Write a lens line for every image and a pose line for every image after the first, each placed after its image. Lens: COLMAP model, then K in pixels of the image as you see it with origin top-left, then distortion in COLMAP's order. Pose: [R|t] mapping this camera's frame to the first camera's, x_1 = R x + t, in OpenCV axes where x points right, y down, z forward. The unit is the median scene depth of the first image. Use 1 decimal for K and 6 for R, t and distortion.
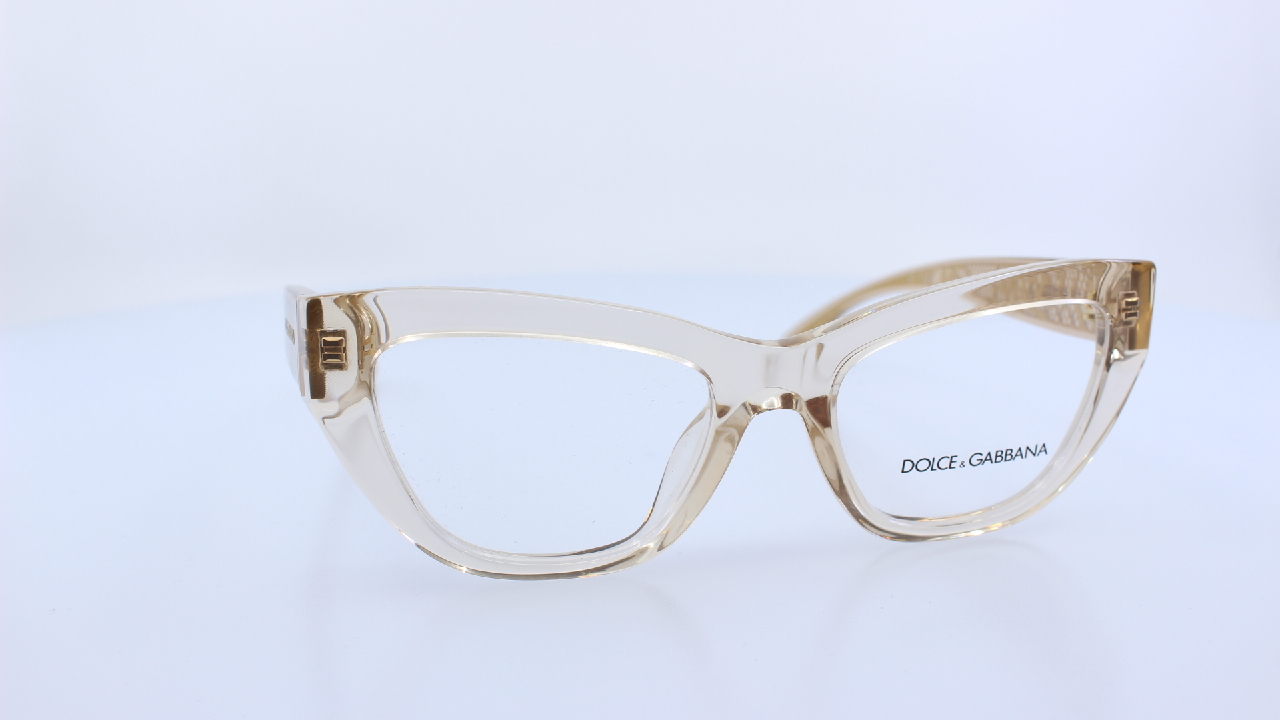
lens RADIAL K [[1299.3, 0, 640.0], [0, 1299.3, 360.0], [0, 0, 1]] dist [-0.152217, 0.000979]
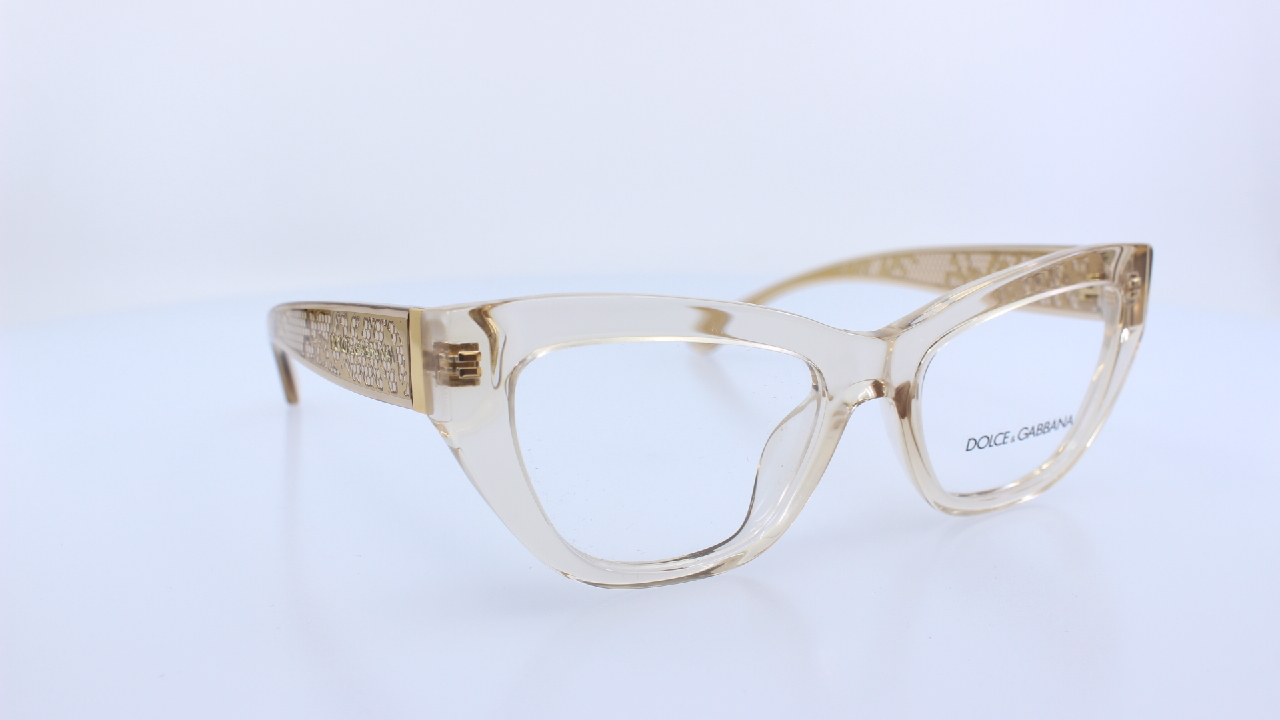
lens RADIAL K [[1299.3, 0, 640.0], [0, 1299.3, 360.0], [0, 0, 1]] dist [-0.152217, 0.000979]
pose [[0.966687, -0.054416, 0.250112, -0.315284], [0.054036, 0.998504, 0.008393, -0.011008], [-0.250194, 0.005401, 0.968181, 0.037949]]
